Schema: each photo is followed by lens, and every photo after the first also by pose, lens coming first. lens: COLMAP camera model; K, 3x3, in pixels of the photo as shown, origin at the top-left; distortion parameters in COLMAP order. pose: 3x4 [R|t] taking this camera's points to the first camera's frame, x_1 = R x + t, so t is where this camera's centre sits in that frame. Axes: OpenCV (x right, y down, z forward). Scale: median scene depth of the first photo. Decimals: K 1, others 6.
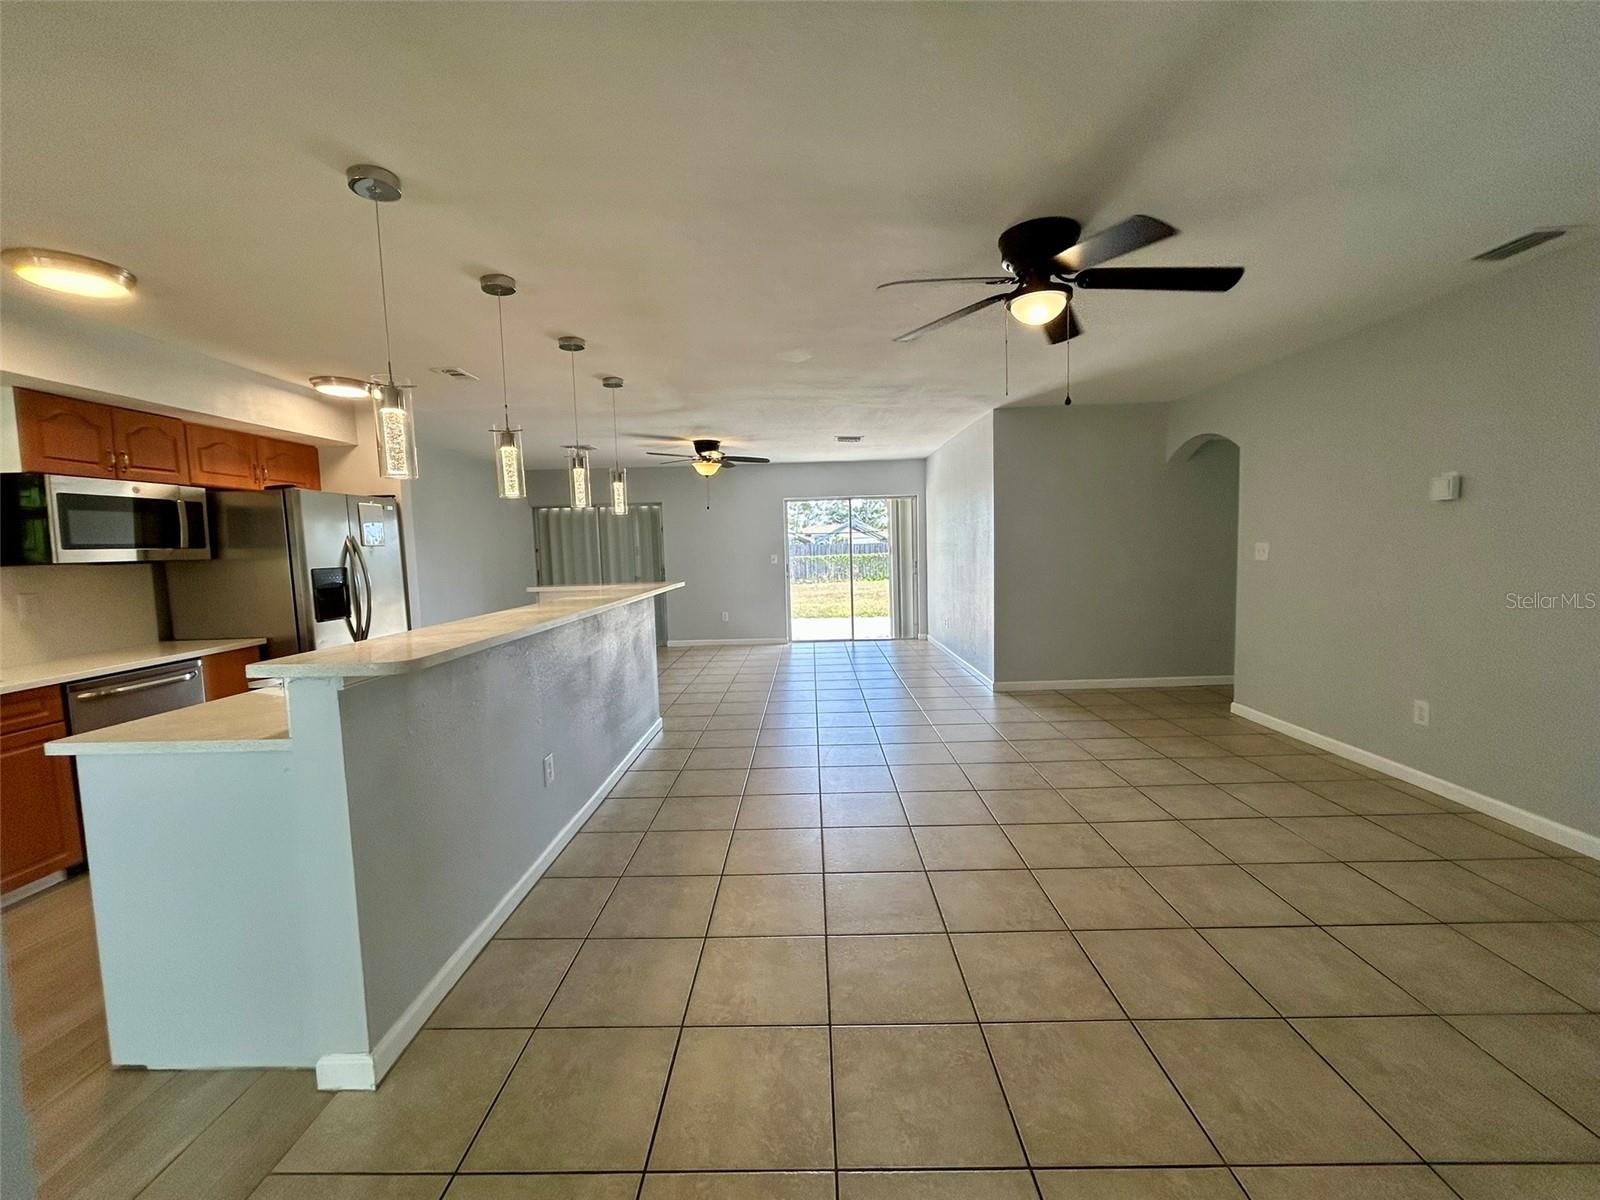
lens RADIAL K [[646.4, 0, 795.8], [0, 646.4, 602.8], [0, 0, 1]] dist [0.000013, 0.000096]
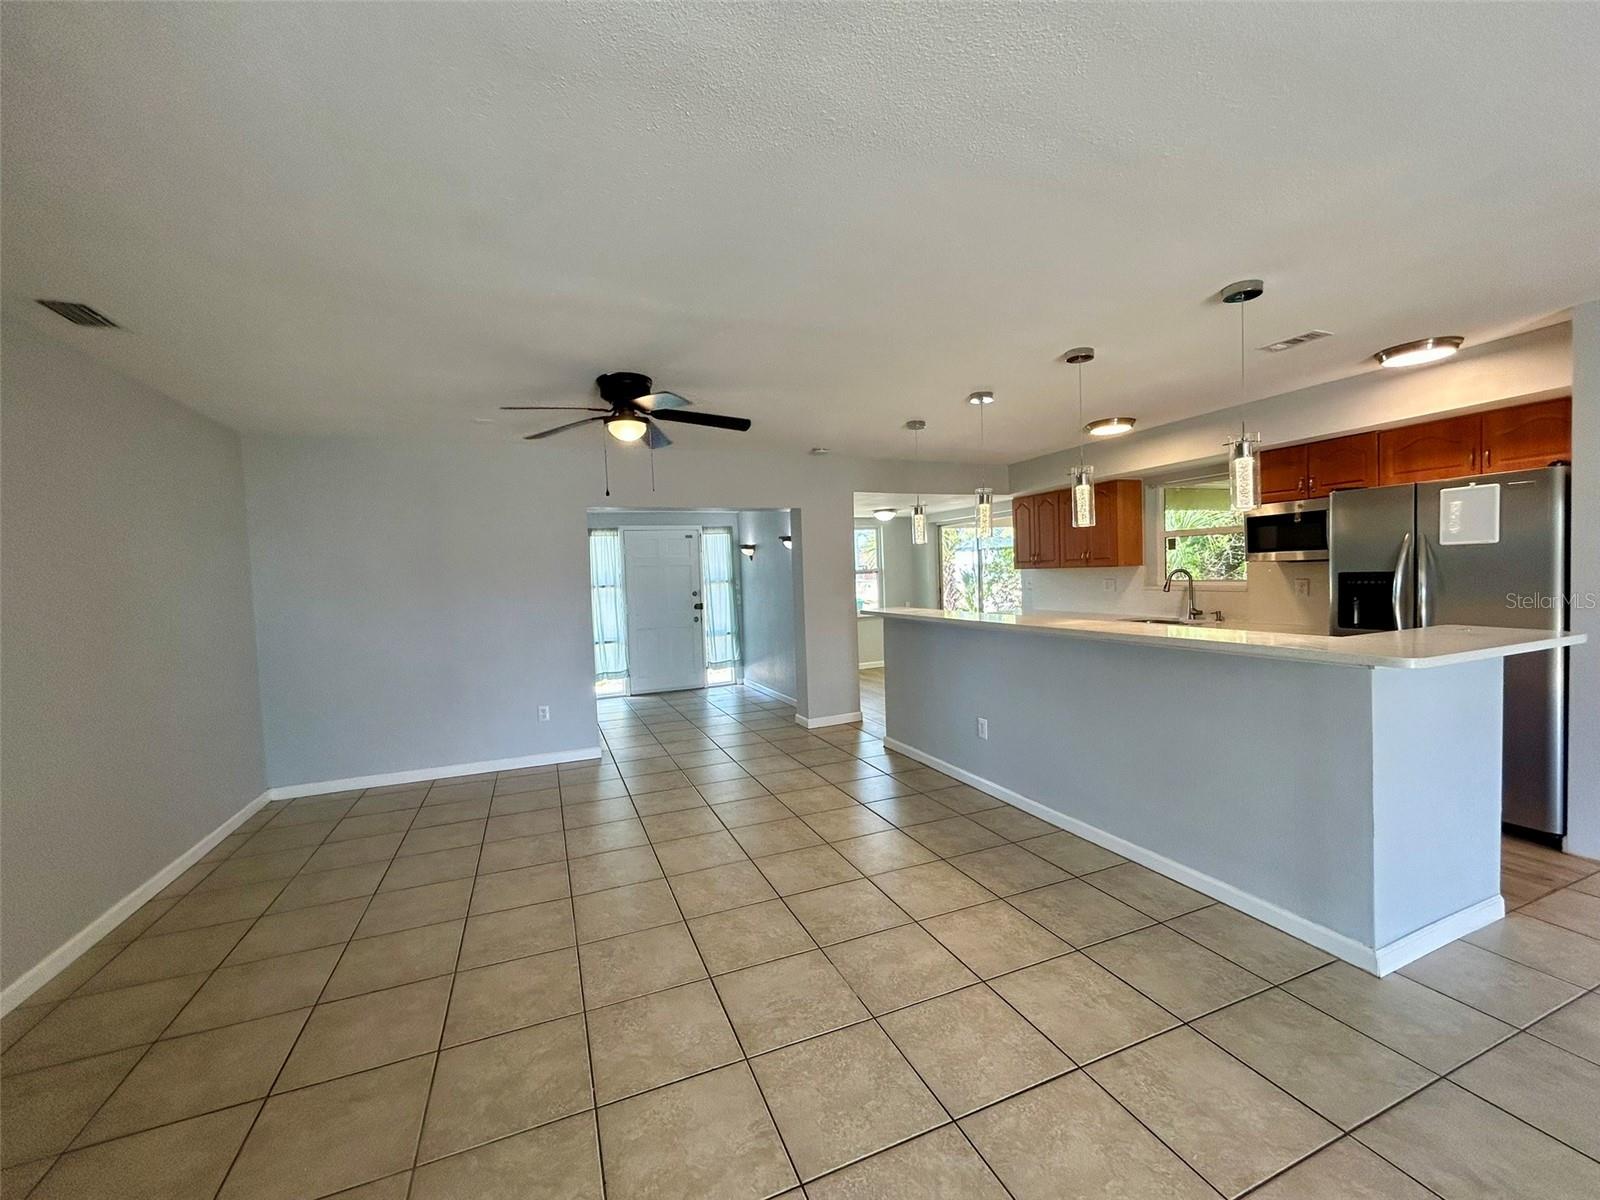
lens RADIAL K [[646.4, 0, 802.2], [0, 646.4, 598.3], [0, 0, 1]] dist [0.000013, 0.000096]
pose [[-0.915120, 0.074884, -0.396165, 0.344467], [0.025337, 0.991339, 0.128857, -0.145663], [0.402384, 0.107882, -0.909092, 1.378384]]
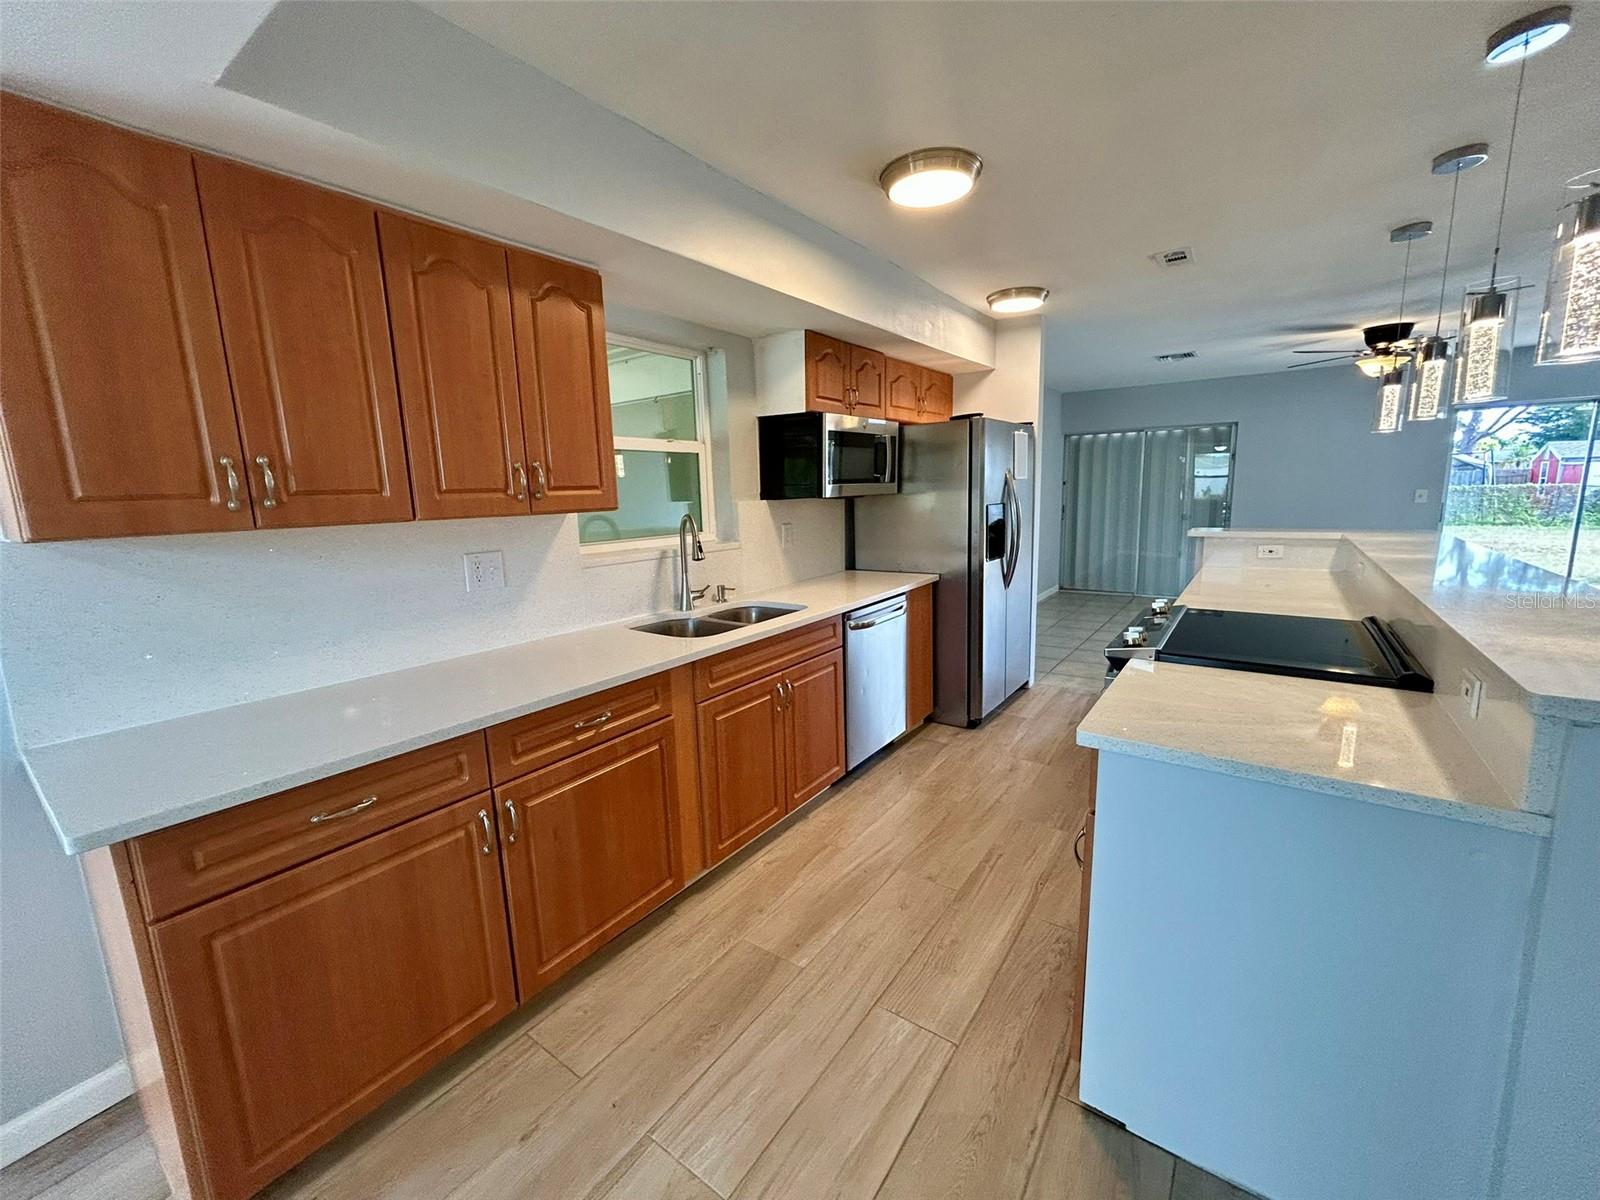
lens RADIAL K [[646.4, 0, 801.6], [0, 646.4, 601.5], [0, 0, 1]] dist [0.000013, 0.000096]
pose [[0.826990, 0.100139, -0.553227, -0.454948], [-0.043035, 0.992398, 0.115302, -0.009705], [0.560567, -0.071546, 0.825012, 0.065437]]
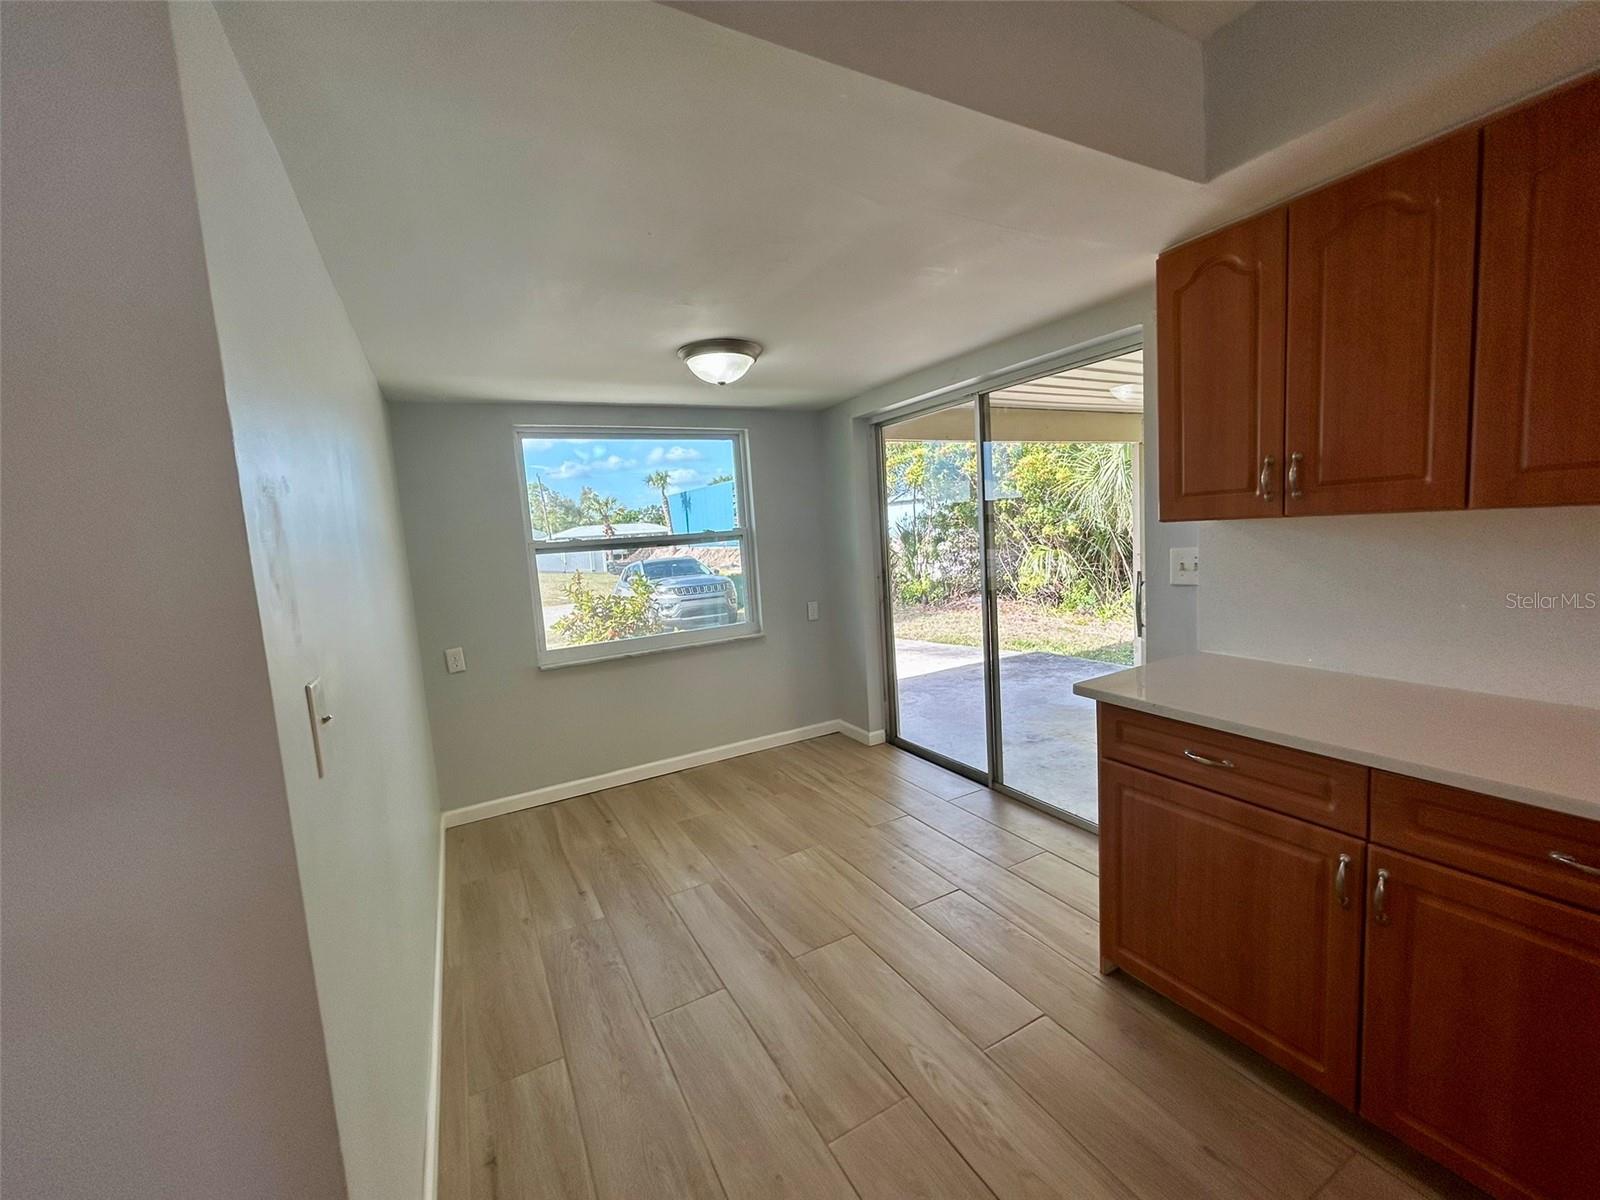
lens RADIAL K [[646.4, 0, 805.8], [0, 646.4, 599.9], [0, 0, 1]] dist [0.000013, 0.000096]
pose [[-0.860451, 0.136863, -0.490808, -0.443196], [0.042842, 0.979272, 0.197965, -0.024342], [0.507729, 0.149312, -0.848480, 0.236386]]
